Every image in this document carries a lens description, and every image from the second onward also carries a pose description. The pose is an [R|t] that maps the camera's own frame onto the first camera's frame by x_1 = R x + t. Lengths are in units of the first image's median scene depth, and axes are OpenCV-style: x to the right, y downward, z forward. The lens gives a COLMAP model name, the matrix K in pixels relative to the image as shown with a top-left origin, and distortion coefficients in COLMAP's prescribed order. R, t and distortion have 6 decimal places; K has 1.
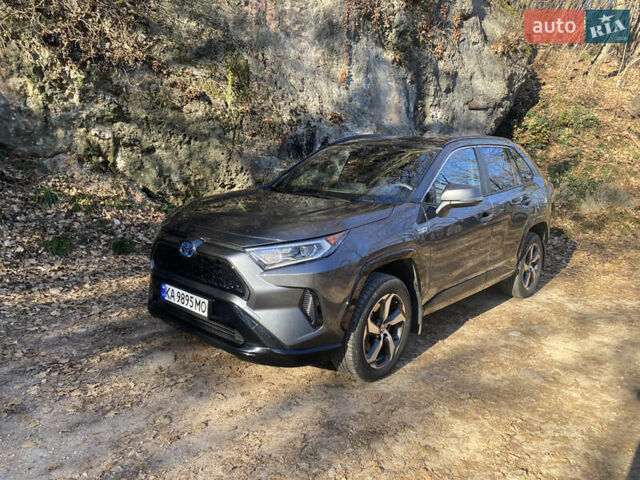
lens RADIAL K [[495.8, 0, 318.8], [0, 495.8, 238.3], [0, 0, 1]] dist [0.033504, -0.021406]
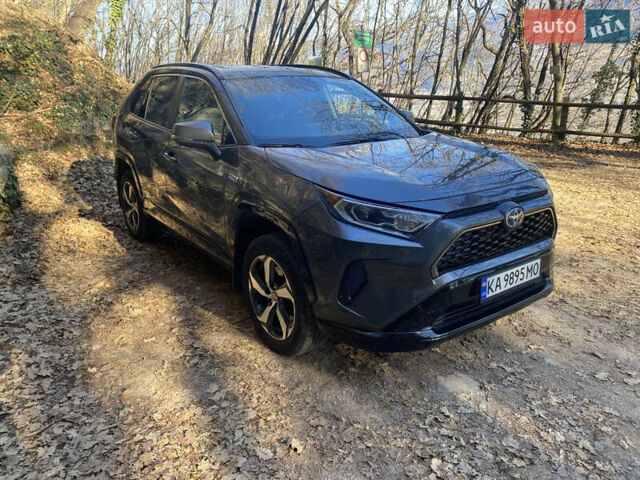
lens RADIAL K [[495.8, 0, 317.8], [0, 495.8, 236.5], [0, 0, 1]] dist [0.033504, -0.021406]
pose [[0.199283, -0.329105, 0.923026, -1.054000], [0.196422, 0.936218, 0.291401, -0.238773], [-0.960054, 0.123231, 0.251216, 1.082449]]
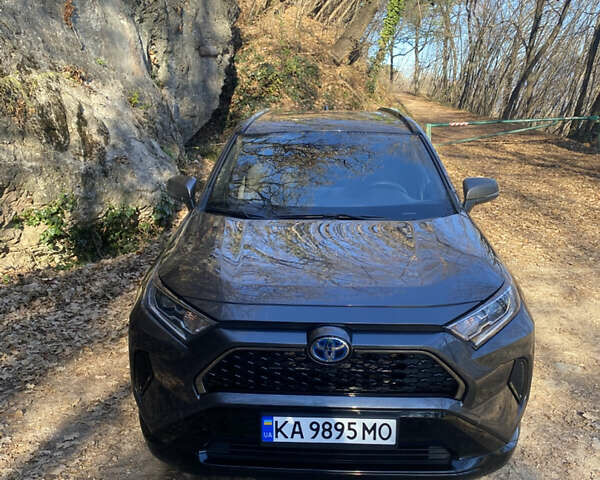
lens RADIAL K [[617.6, 0, 295.0], [0, 617.6, 234.9], [0, 0, 1]] dist [0.029400, 0.000000]
pose [[0.768250, -0.181971, 0.613742, -0.717858], [0.146460, 0.983281, 0.108206, -0.198697], [-0.623171, 0.006759, 0.782057, 0.429012]]
